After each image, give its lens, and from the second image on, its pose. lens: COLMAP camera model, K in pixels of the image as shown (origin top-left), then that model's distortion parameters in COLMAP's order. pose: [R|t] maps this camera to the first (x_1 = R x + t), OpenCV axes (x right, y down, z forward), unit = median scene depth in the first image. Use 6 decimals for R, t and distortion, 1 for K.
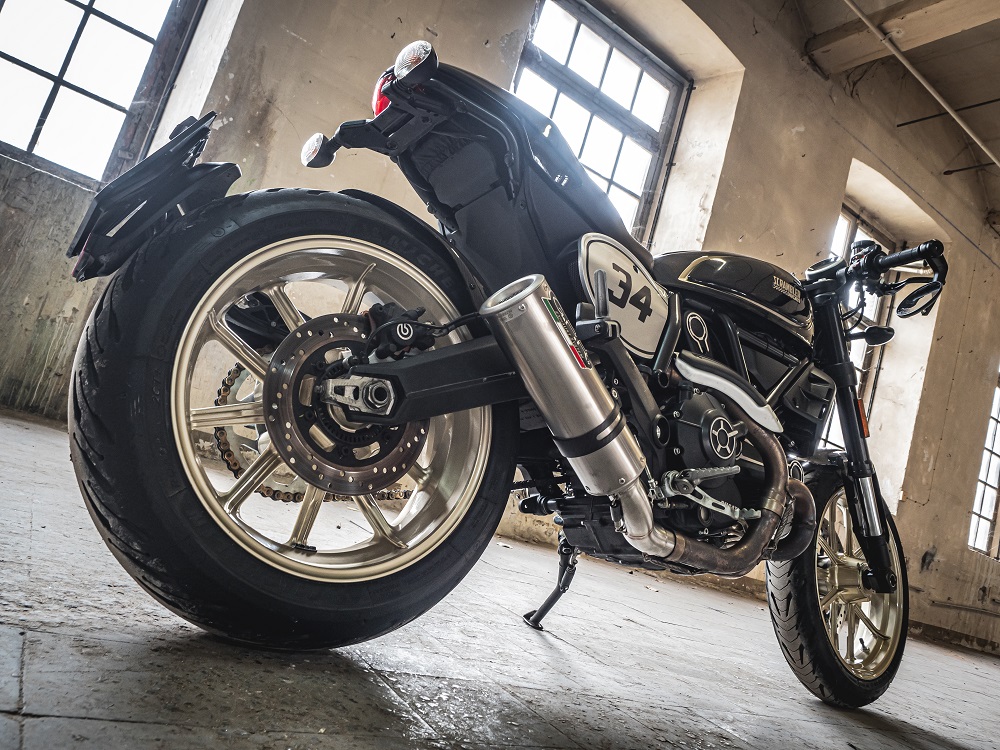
lens RADIAL K [[727.0, 0, 493.9], [0, 727.0, 374.0], [0, 0, 1]] dist [-0.004202, -0.000389]
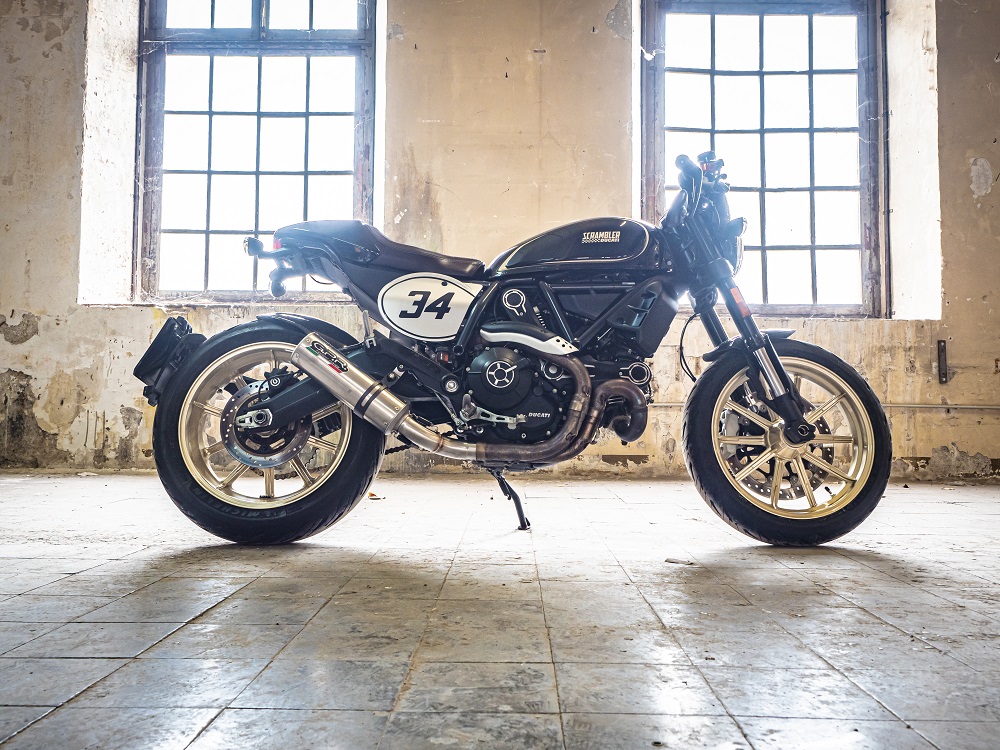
lens RADIAL K [[856.1, 0, 500.0], [0, 856.1, 375.0], [0, 0, 1]] dist [0.005444, -0.004977]
pose [[0.793312, -0.296578, -0.531694, 1.577258], [0.301927, 0.950017, -0.079429, 0.288336], [0.528675, -0.097521, 0.843204, -0.632954]]
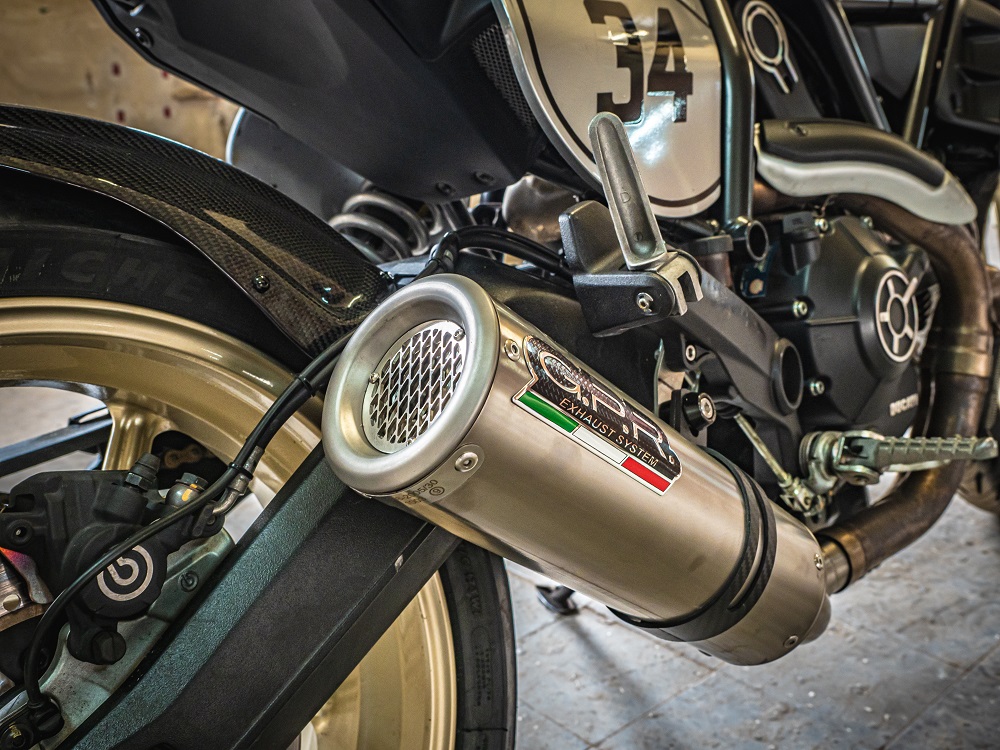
lens RADIAL K [[983.9, 0, 500.0], [0, 983.9, 375.0], [0, 0, 1]] dist [0.003038, 0.002154]
pose [[0.942695, -0.328647, 0.057602, 0.037702], [0.272532, 0.858032, 0.435325, -0.273294], [-0.192493, -0.394680, 0.898429, 0.591817]]
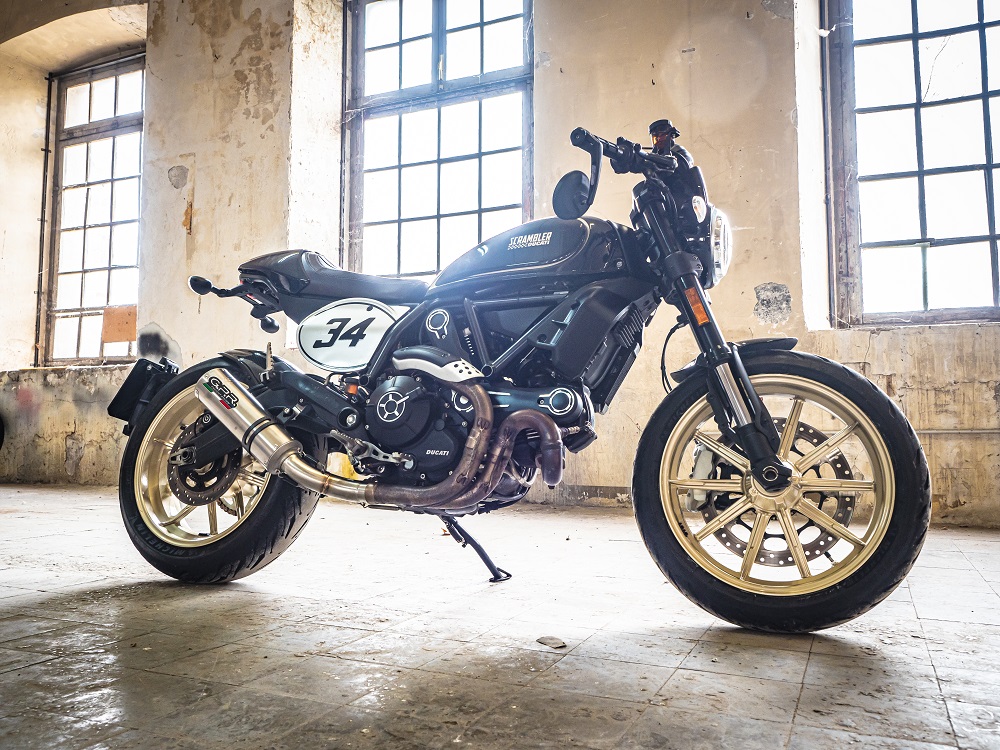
lens RADIAL K [[812.2, 0, 500.0], [0, 812.2, 375.0], [0, 0, 1]] dist [0.002601, -0.007238]
pose [[0.508599, -0.338796, -0.791545, 2.020546], [0.266943, 0.936076, -0.229137, 0.536184], [0.818577, -0.094759, 0.566527, 0.402604]]
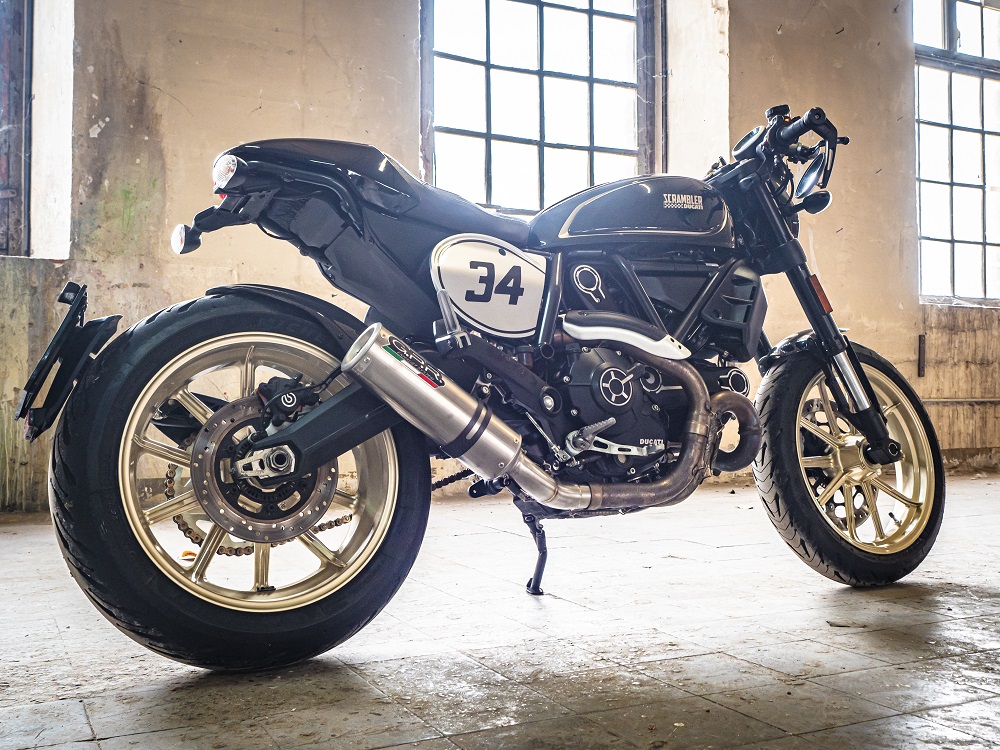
lens RADIAL K [[1034.5, 0, 503.6], [0, 1034.5, 370.2], [0, 0, 1]] dist [0.012874, 0.002802]
pose [[0.953492, -0.283546, -0.102243, 0.399165], [0.292604, 0.952160, 0.088167, -0.149355], [0.072353, -0.113984, 0.990844, -0.661795]]
